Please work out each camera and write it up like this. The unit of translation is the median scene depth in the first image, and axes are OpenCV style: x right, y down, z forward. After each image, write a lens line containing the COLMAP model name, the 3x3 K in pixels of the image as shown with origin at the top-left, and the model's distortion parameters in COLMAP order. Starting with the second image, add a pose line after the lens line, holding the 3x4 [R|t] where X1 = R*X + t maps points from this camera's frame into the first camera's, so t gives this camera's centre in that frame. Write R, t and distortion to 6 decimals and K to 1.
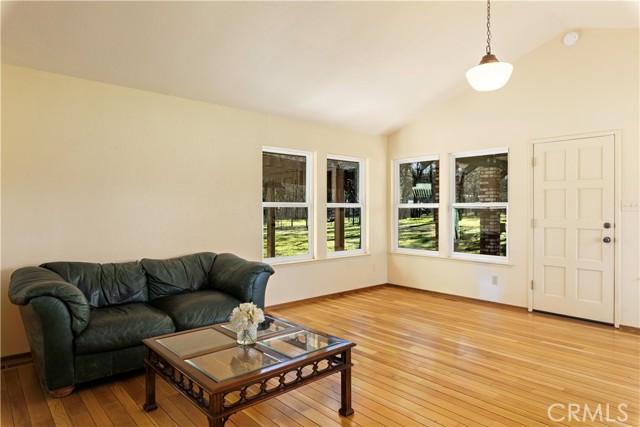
lens RADIAL K [[392.5, 0, 320.0], [0, 392.5, 213.5], [0, 0, 1]] dist [-0.004082, -0.001189]
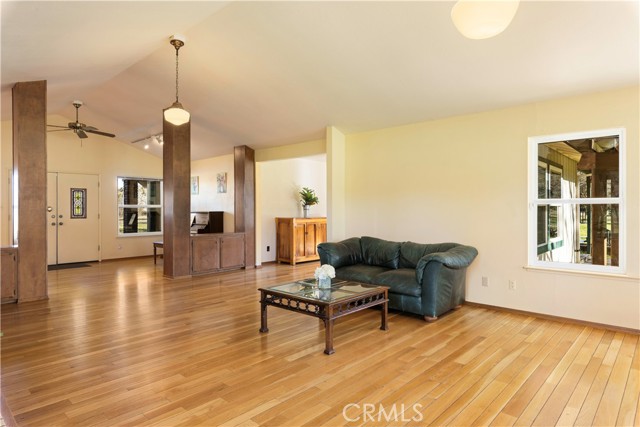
lens RADIAL K [[378.1, 0, 321.0], [0, 378.1, 205.7], [0, 0, 1]] dist [-0.004116, -0.000994]
pose [[0.098458, -0.001668, -0.995140, 0.739453], [-0.005209, 0.999984, -0.002191, -0.007806], [0.995128, 0.005399, 0.098447, 0.437081]]
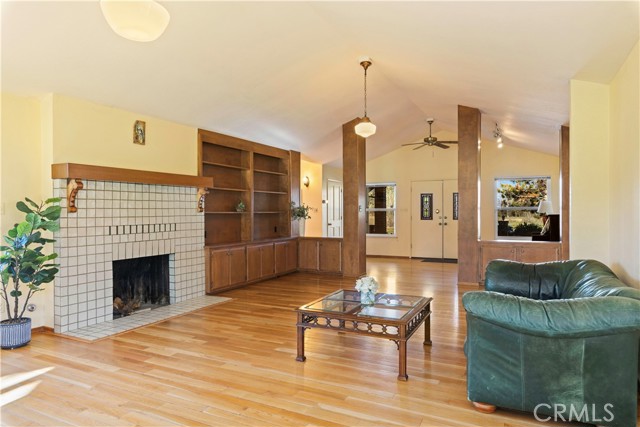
lens RADIAL K [[403.9, 0, 320.0], [0, 403.9, 213.5], [0, 0, 1]] dist [-0.001801, -0.000344]
pose [[-0.930014, 0.009303, -0.367406, 0.272901], [0.003487, 0.999858, 0.016493, -0.017014], [0.367507, 0.014058, -0.929915, 1.228186]]
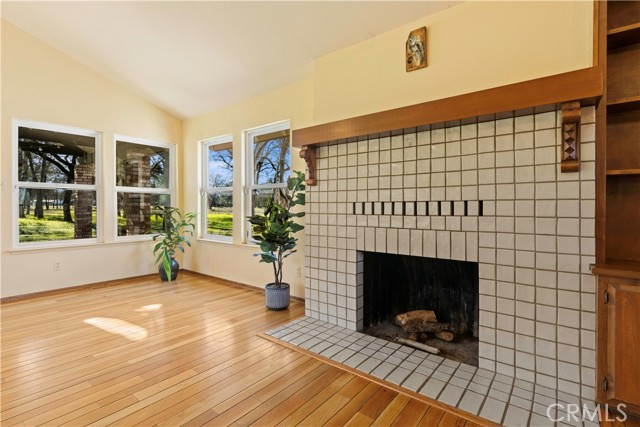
lens RADIAL K [[310.7, 0, 322.3], [0, 310.7, 206.8], [0, 0, 1]] dist [0.001498, 0.000129]
pose [[-0.177926, 0.000035, 0.984044, -0.160878], [0.011967, 0.999926, 0.002129, 0.035973], [-0.983971, 0.012155, -0.177913, 0.253140]]
